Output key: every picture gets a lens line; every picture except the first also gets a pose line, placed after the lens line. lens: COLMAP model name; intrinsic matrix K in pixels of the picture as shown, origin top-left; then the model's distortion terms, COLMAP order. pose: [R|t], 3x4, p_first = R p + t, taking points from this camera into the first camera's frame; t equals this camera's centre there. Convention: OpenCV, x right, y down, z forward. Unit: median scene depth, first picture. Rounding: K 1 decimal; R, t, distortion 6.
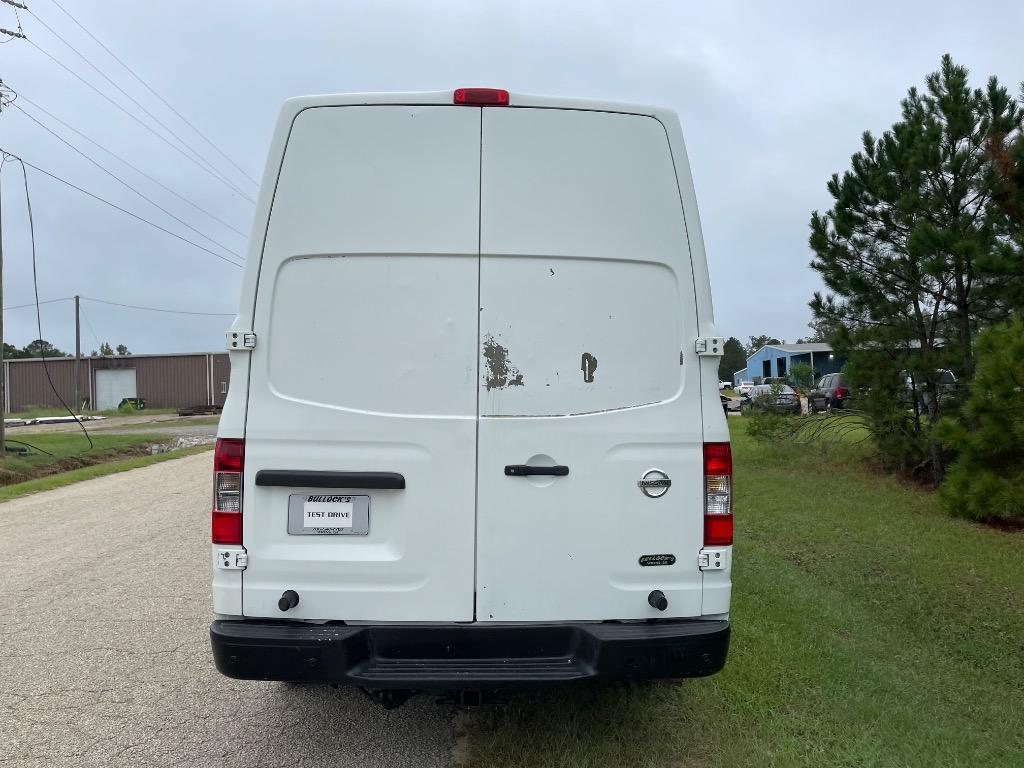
lens RADIAL K [[778.3, 0, 516.7], [0, 778.3, 393.0], [0, 0, 1]] dist [0.074591, -0.094198]
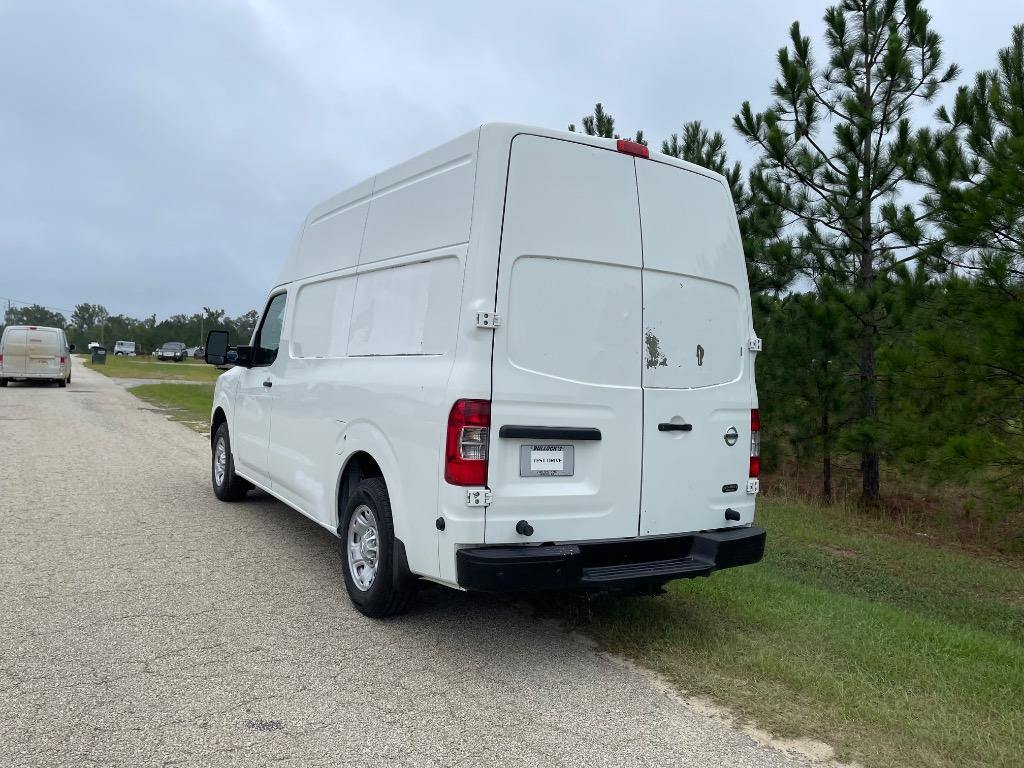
lens RADIAL K [[778.3, 0, 496.6], [0, 778.3, 377.3], [0, 0, 1]] dist [0.074591, -0.094198]
pose [[0.873591, 0.033361, 0.485517, -0.836107], [-0.040697, 0.999161, 0.004571, 0.014855], [-0.484957, -0.023753, 0.874215, -0.064300]]
